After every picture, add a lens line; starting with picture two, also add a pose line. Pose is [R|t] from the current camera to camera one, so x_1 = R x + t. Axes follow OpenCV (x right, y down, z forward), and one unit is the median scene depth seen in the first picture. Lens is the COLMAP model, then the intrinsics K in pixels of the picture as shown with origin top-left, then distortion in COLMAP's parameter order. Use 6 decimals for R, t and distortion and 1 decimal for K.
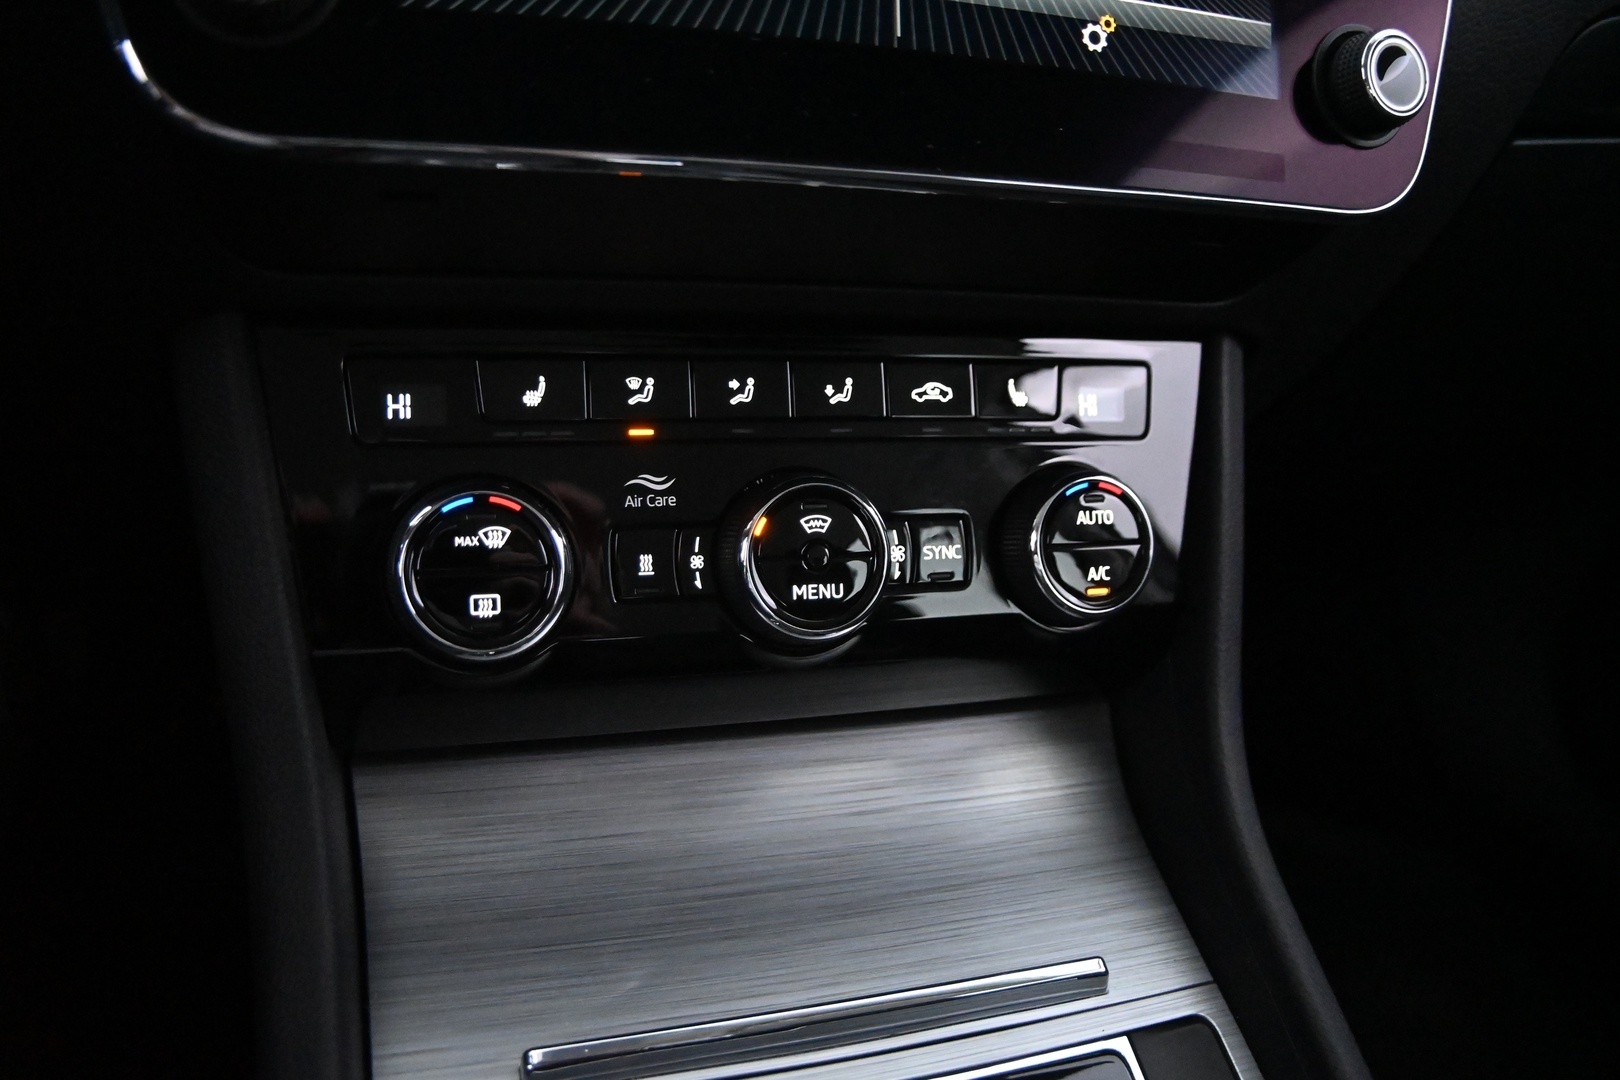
lens RADIAL K [[1230.7, 0, 810.0], [0, 1230.7, 540.0], [0, 0, 1]] dist [-0.190332, 0.112260]
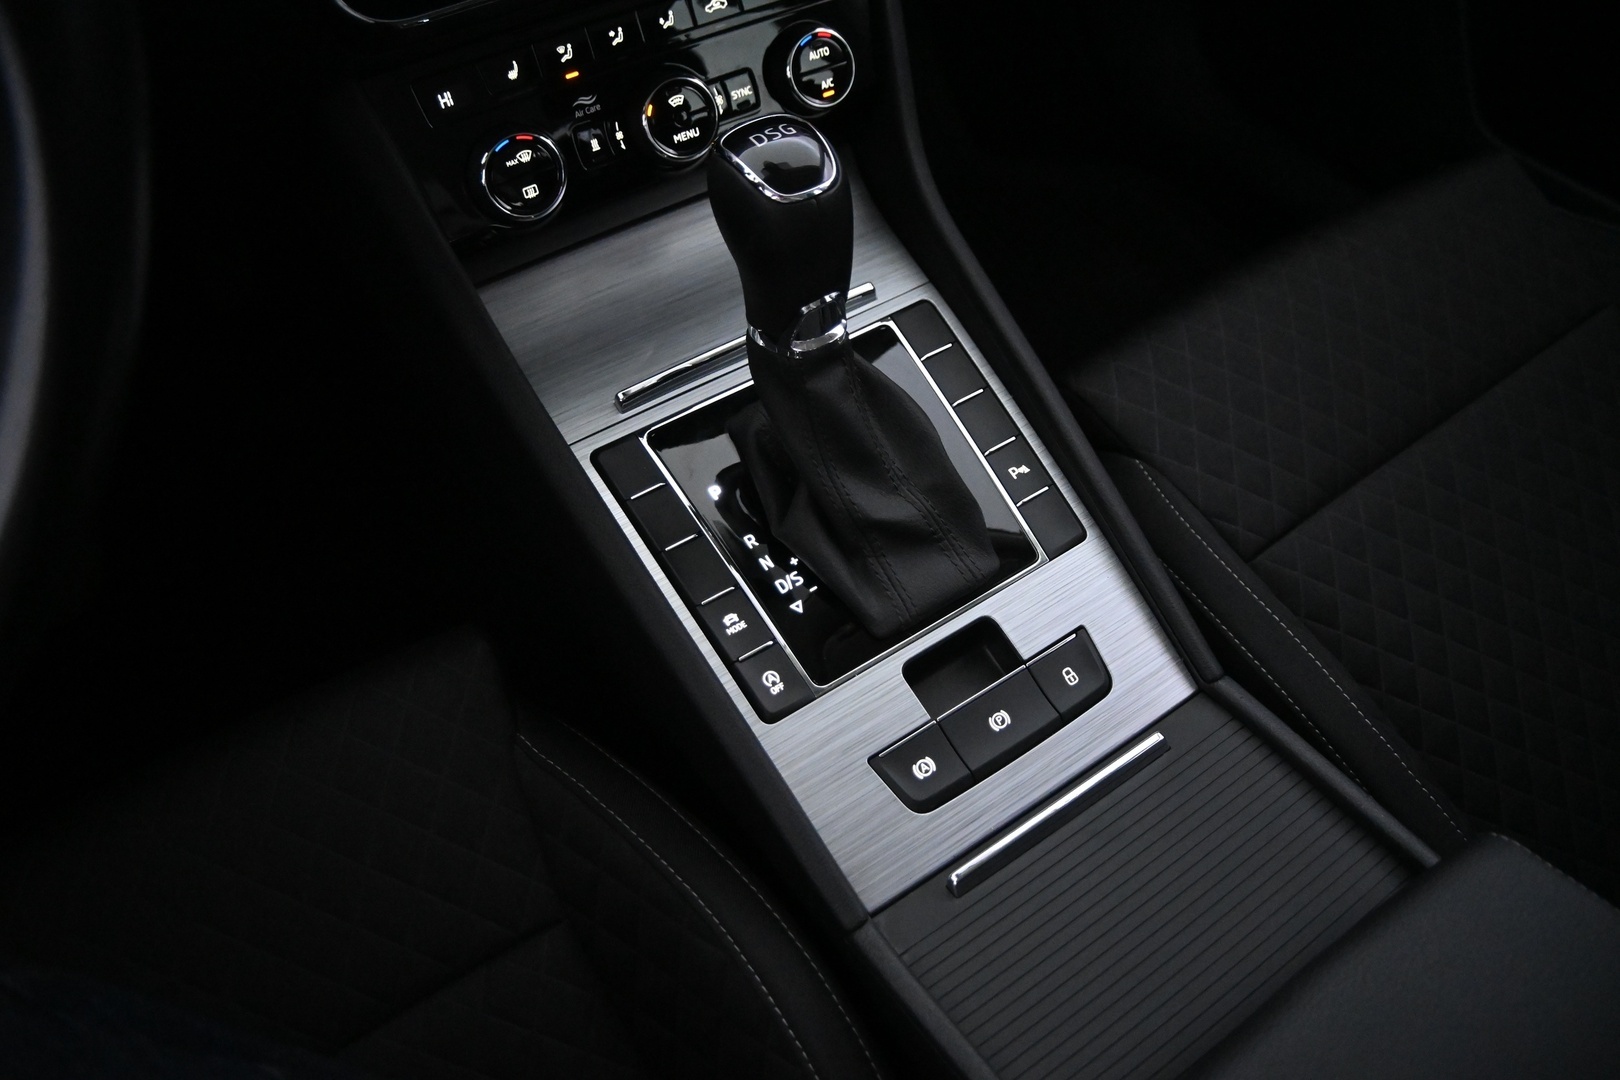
lens RADIAL K [[1230.7, 0, 810.0], [0, 1230.7, 540.0], [0, 0, 1]] dist [-0.190332, 0.112260]
pose [[0.956323, -0.278590, 0.088512, -0.149132], [0.206441, 0.858055, 0.470238, -0.255903], [-0.206951, -0.431427, 0.878090, -0.941754]]
